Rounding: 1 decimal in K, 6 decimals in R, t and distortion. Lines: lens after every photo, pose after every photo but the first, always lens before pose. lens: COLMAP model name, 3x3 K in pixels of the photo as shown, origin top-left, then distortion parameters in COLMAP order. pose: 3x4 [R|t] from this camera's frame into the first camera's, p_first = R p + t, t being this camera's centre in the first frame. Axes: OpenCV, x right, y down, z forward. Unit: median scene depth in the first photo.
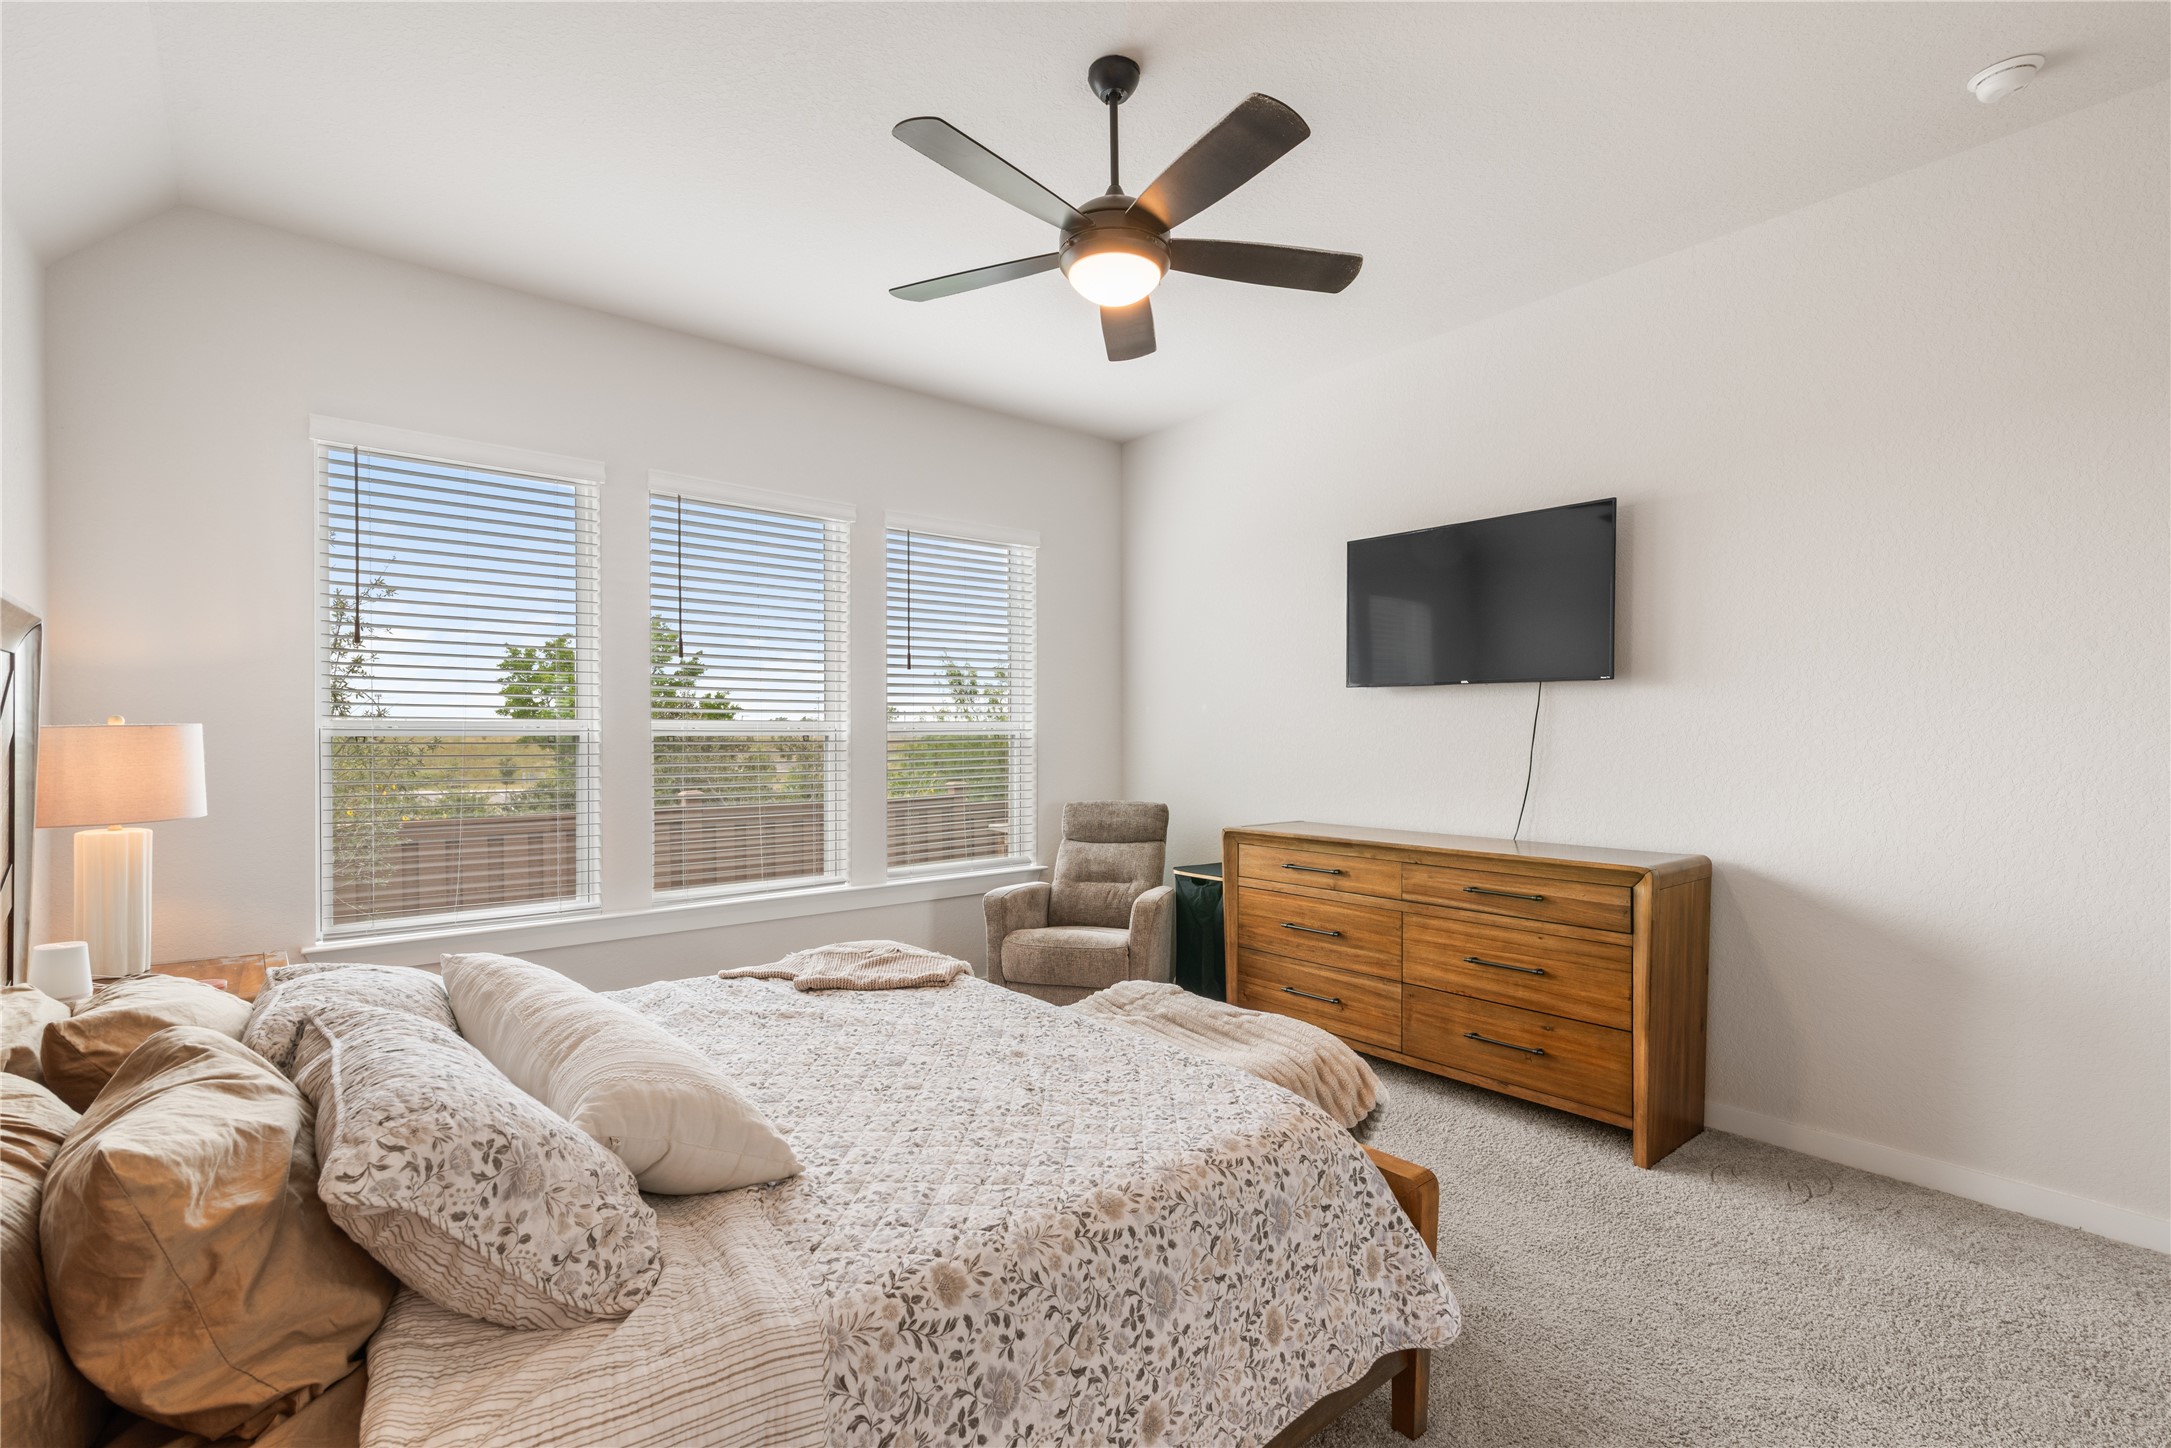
lens RADIAL K [[985.9, 0, 1093.4], [0, 985.9, 722.0], [0, 0, 1]] dist [0.009947, -0.001059]
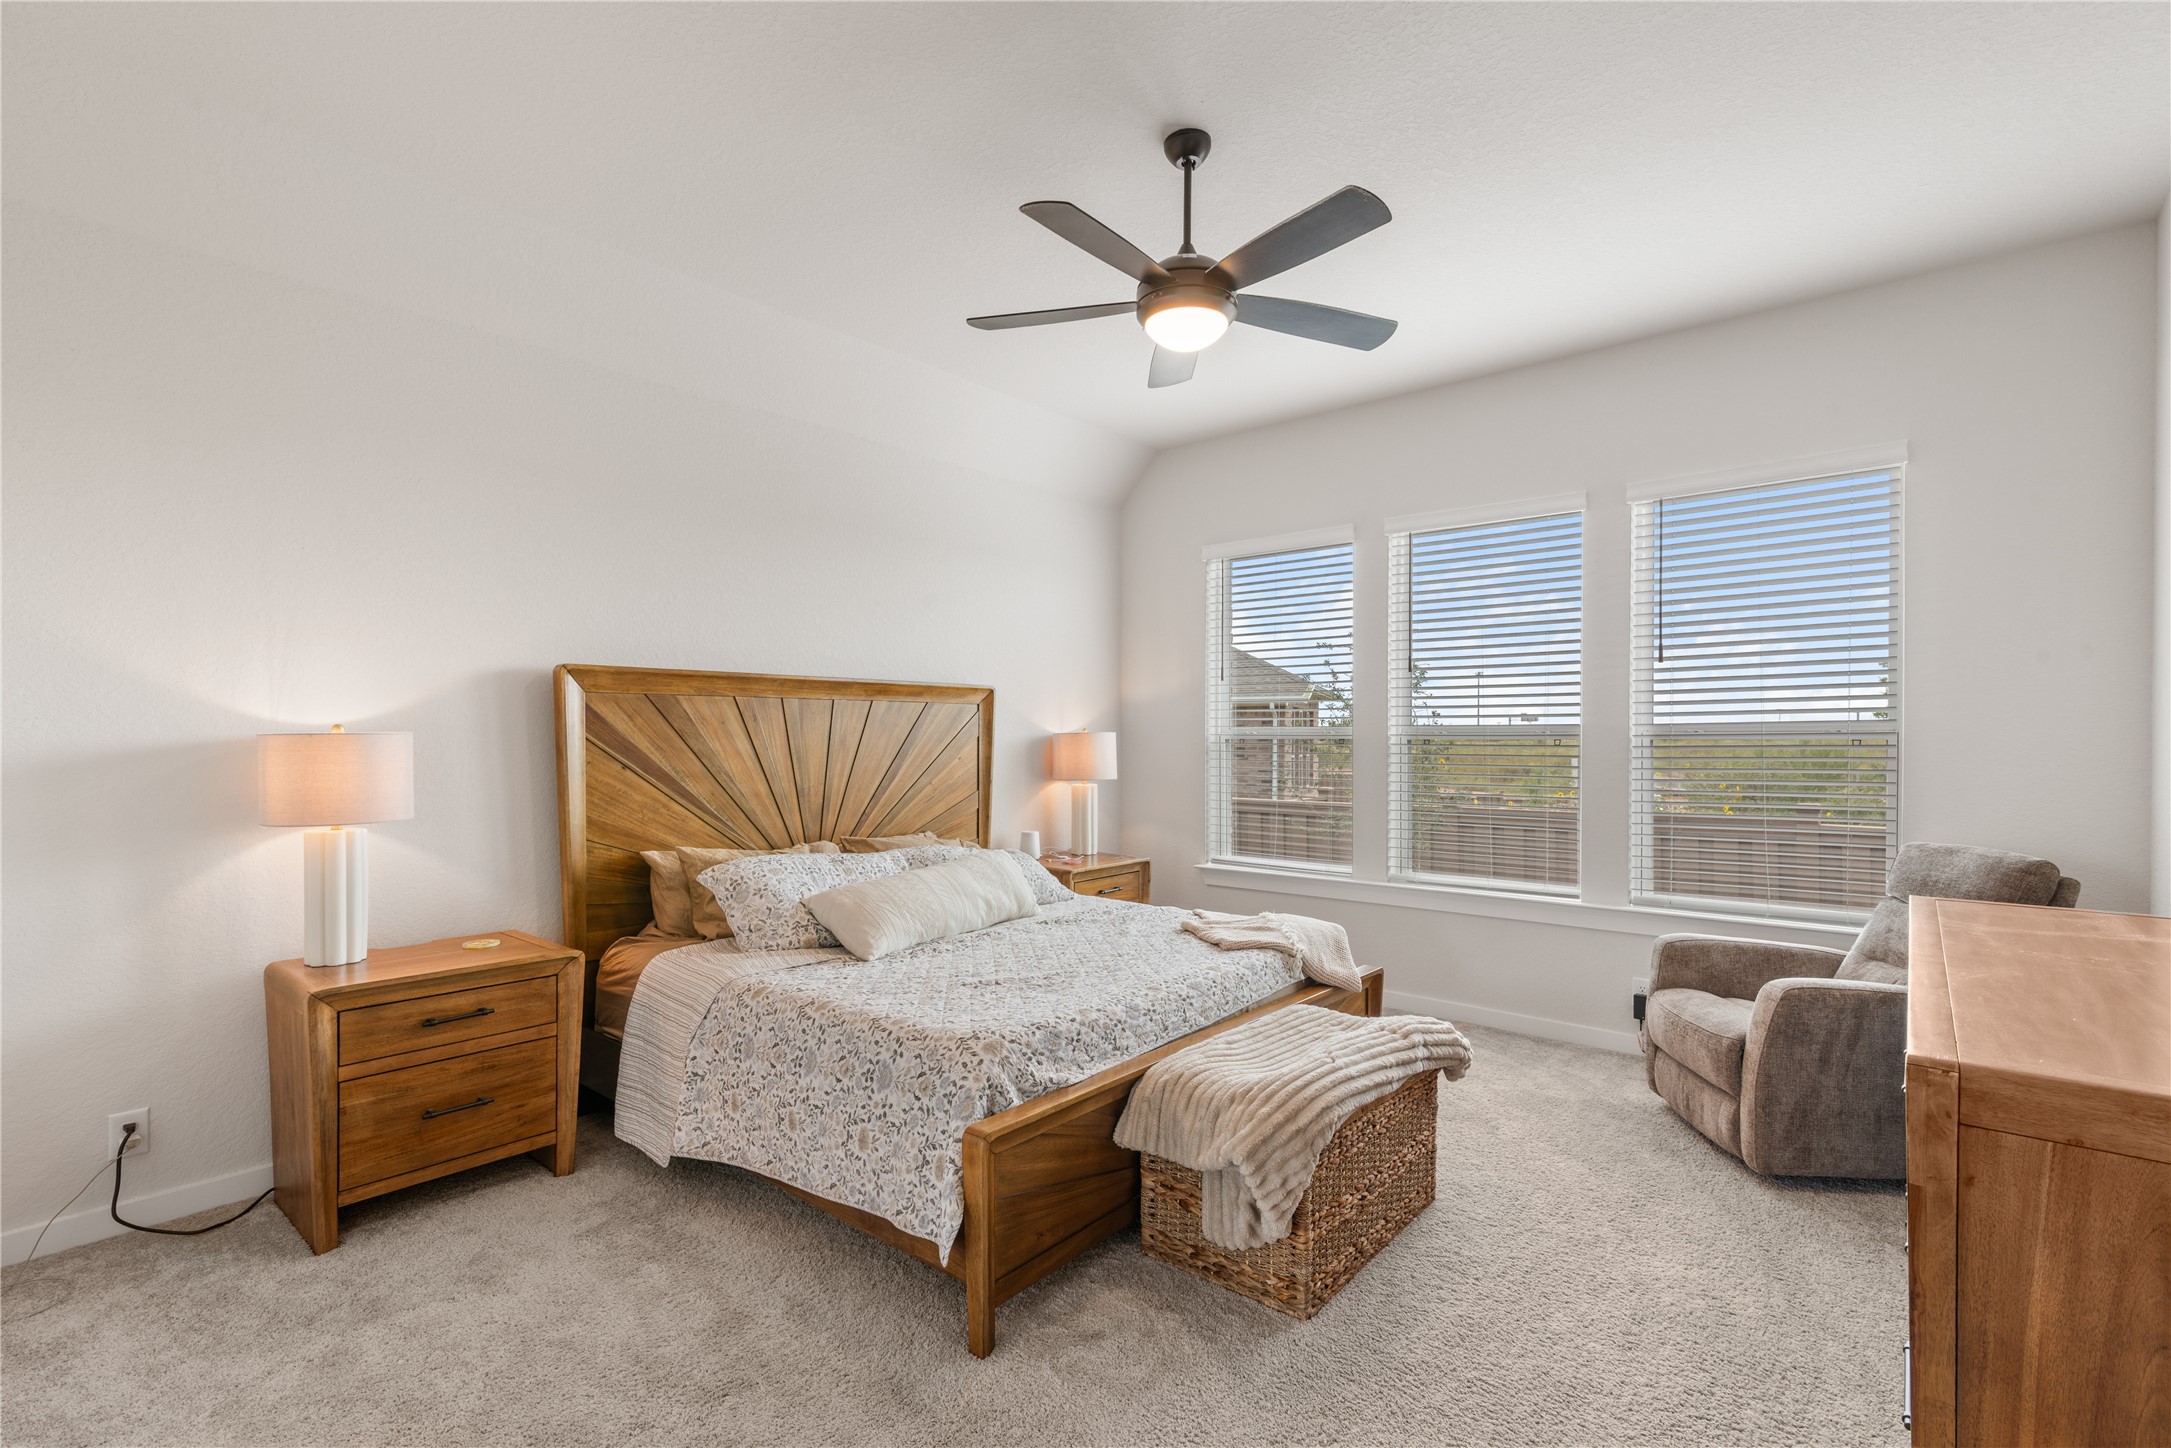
lens RADIAL K [[1006.1, 0, 1091.0], [0, 1006.1, 742.4], [0, 0, 1]] dist [0.002023, -0.000488]
pose [[0.169019, 0.006452, -0.985592, 0.901518], [0.010310, 0.999912, 0.008314, 0.005998], [0.985559, -0.011566, 0.168938, 0.572012]]
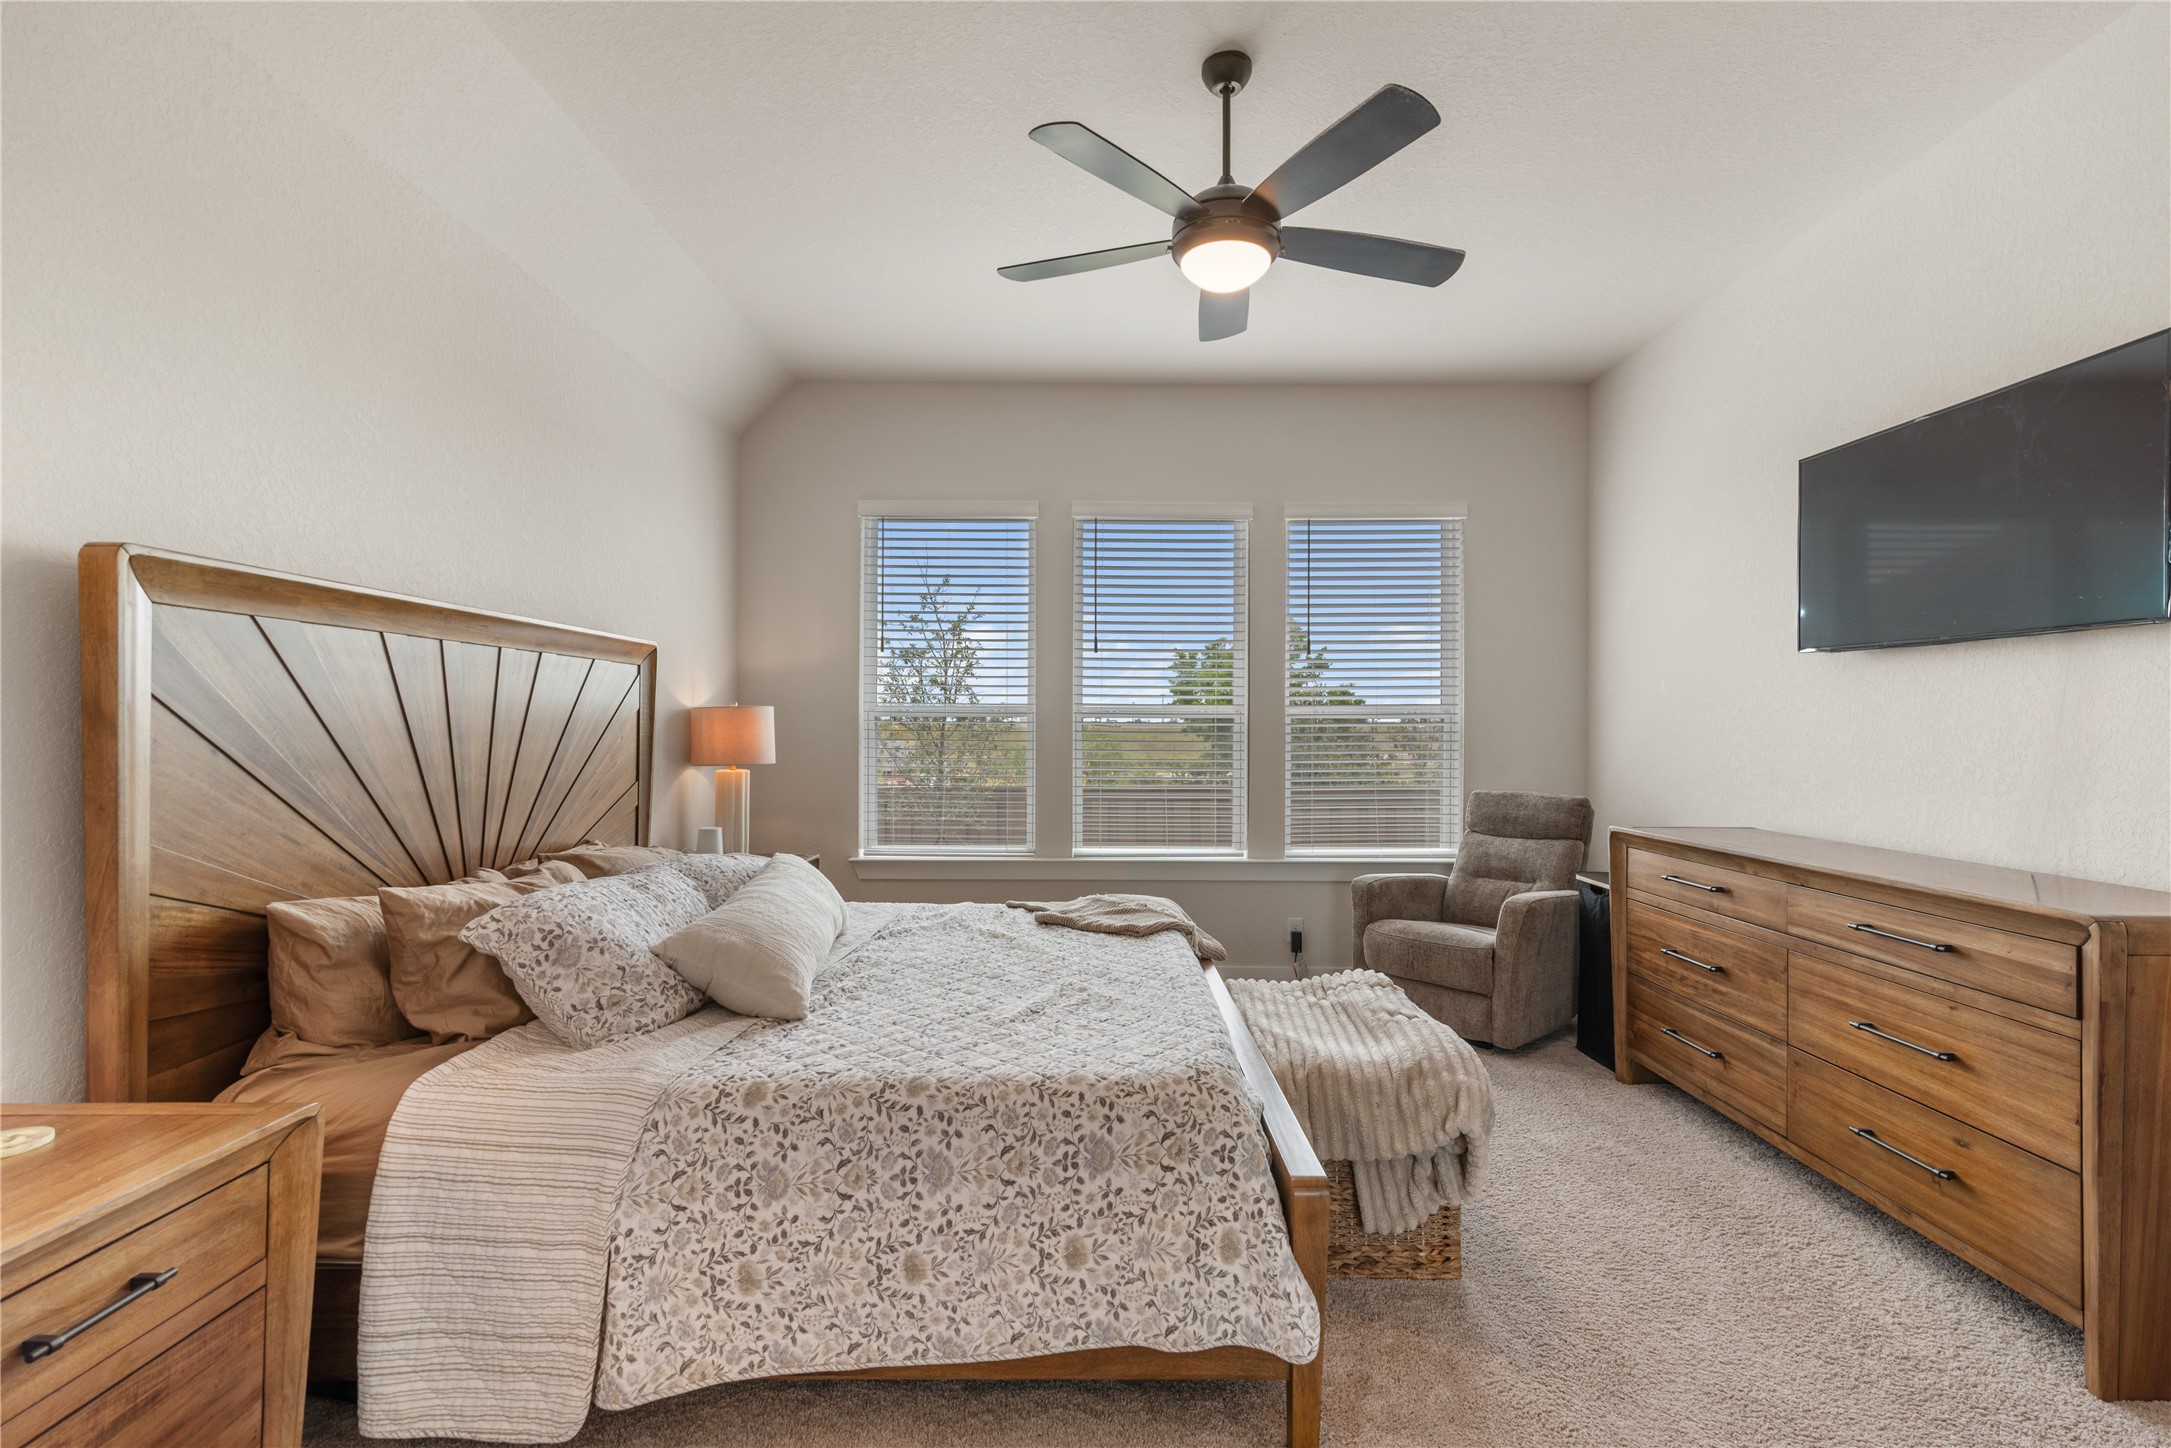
lens RADIAL K [[985.9, 0, 1093.4], [0, 985.9, 722.0], [0, 0, 1]] dist [0.009947, -0.001059]
pose [[0.769357, 0.001980, -0.638816, 0.462745], [0.001062, 0.999990, 0.004379, 0.019451], [0.638818, -0.004047, 0.769347, 0.104106]]
